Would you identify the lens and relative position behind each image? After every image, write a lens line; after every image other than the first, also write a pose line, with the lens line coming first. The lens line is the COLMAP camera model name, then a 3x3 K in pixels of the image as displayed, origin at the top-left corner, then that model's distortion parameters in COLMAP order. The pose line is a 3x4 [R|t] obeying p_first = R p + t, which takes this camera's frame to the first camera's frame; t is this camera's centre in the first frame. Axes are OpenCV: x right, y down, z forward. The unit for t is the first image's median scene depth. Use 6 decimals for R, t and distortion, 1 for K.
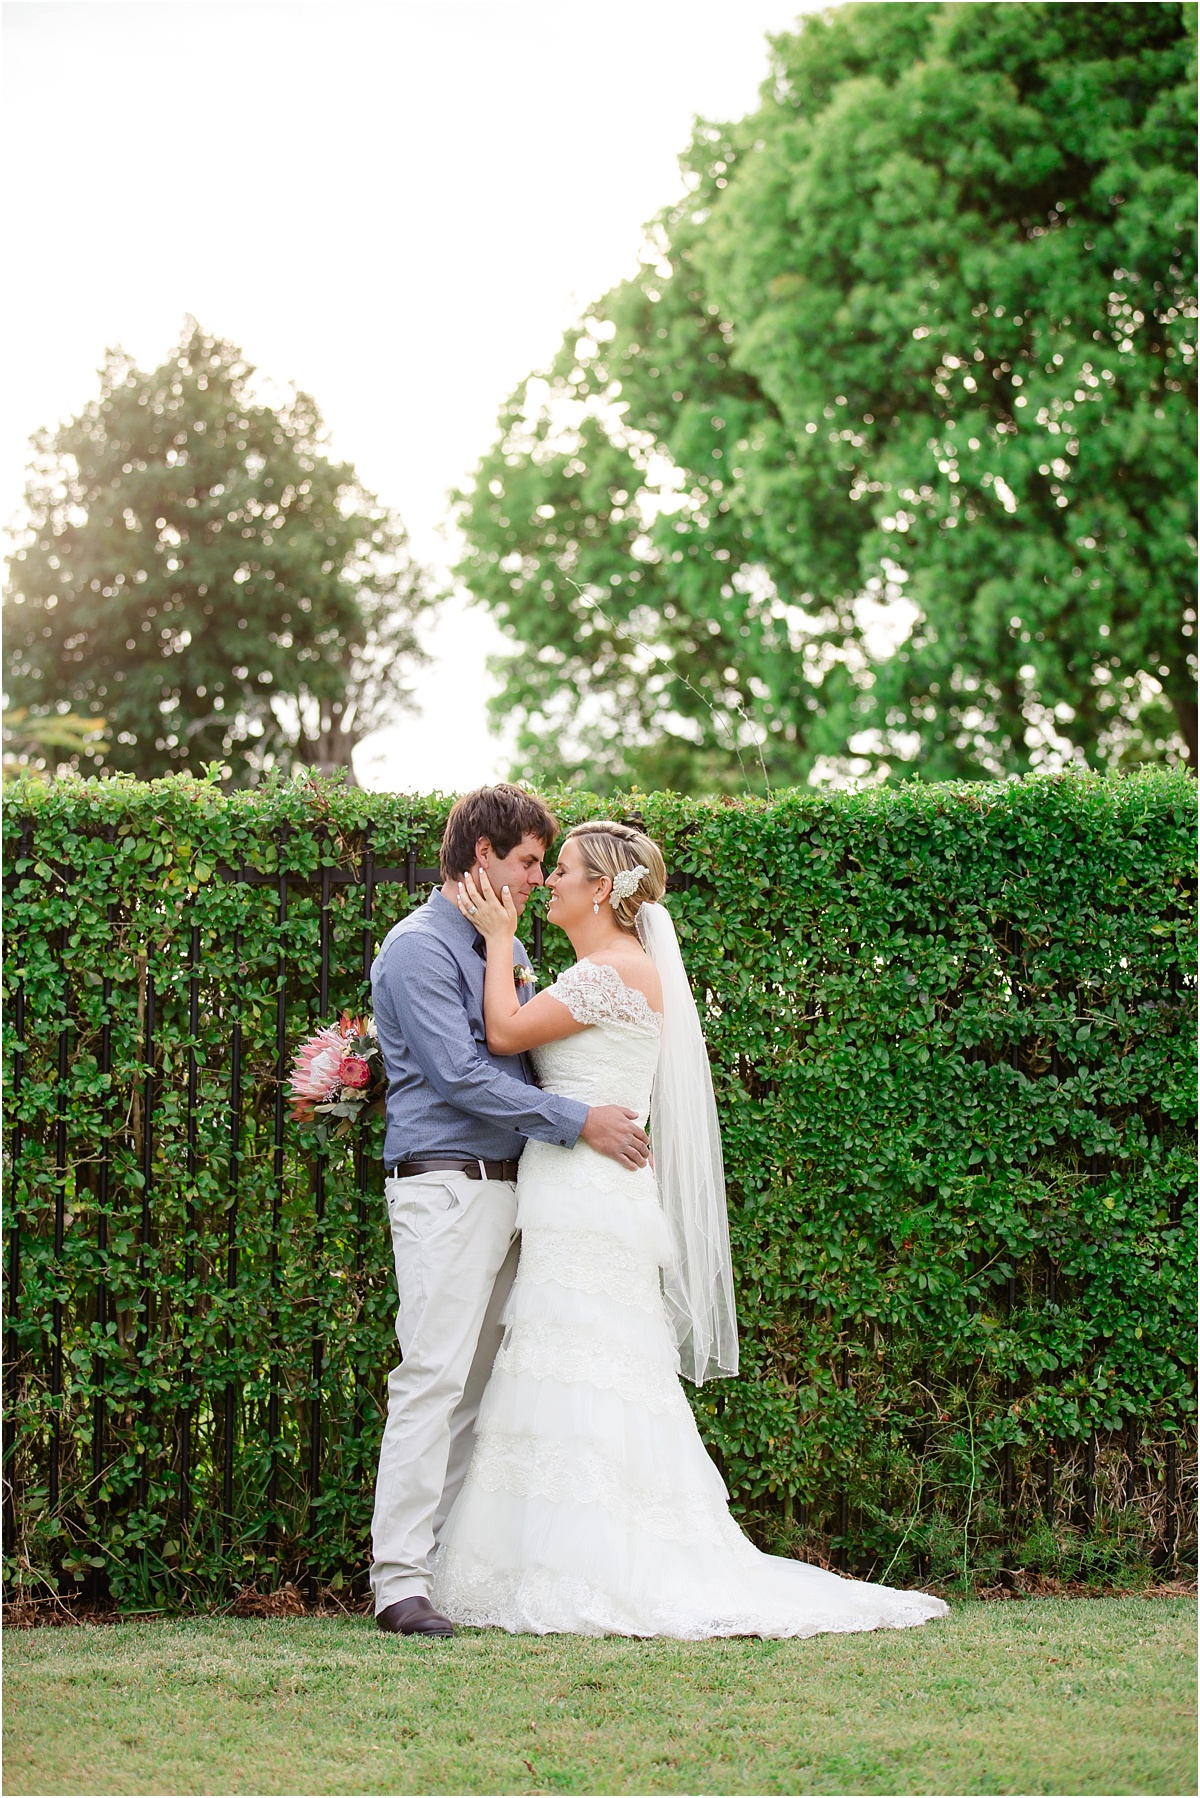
lens RADIAL K [[4786.9, 0, 600.0], [0, 4786.9, 899.0], [0, 0, 1]] dist [-0.038900, -0.016683]
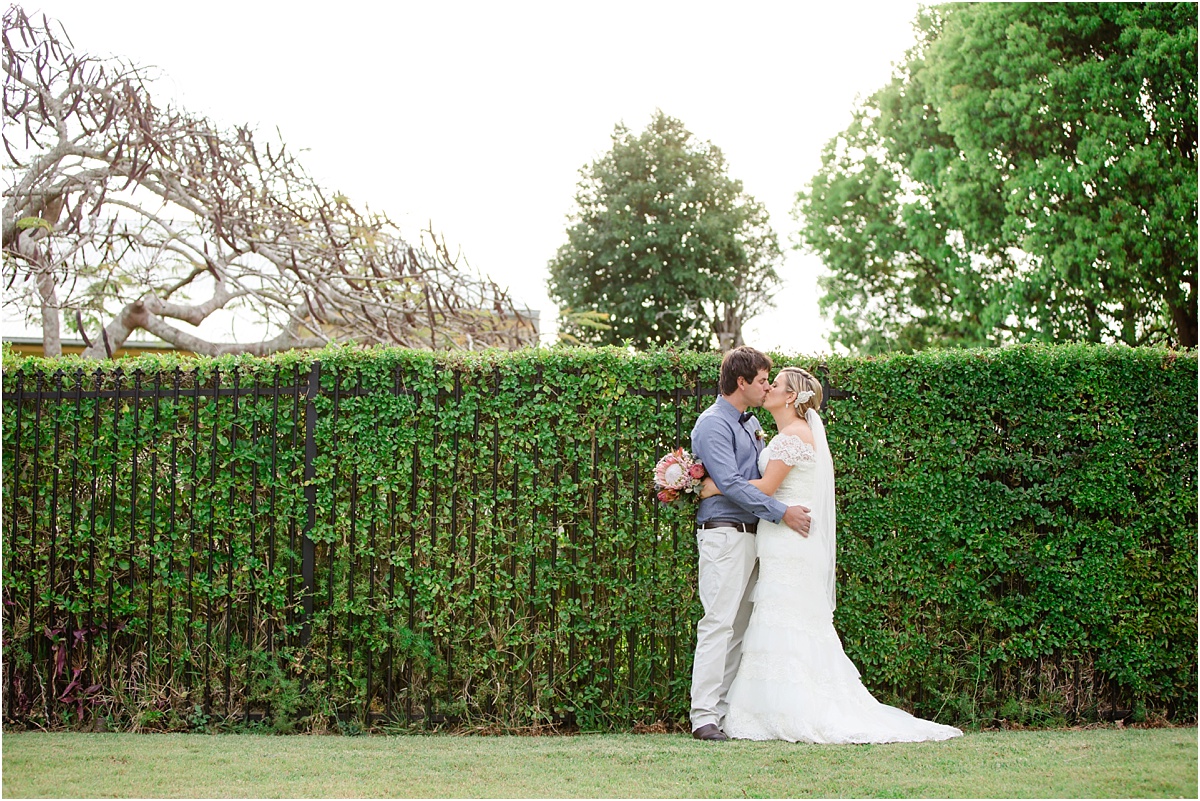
lens RADIAL K [[2454.4, 0, 600.0], [0, 2454.4, 400.5], [0, 0, 1]] dist [-0.183285, 0.269427]
pose [[0.993682, 0.002589, -0.112201, 0.030772], [-0.002627, 0.999997, -0.000190, -0.000742], [0.112200, 0.000484, 0.993685, -0.095540]]
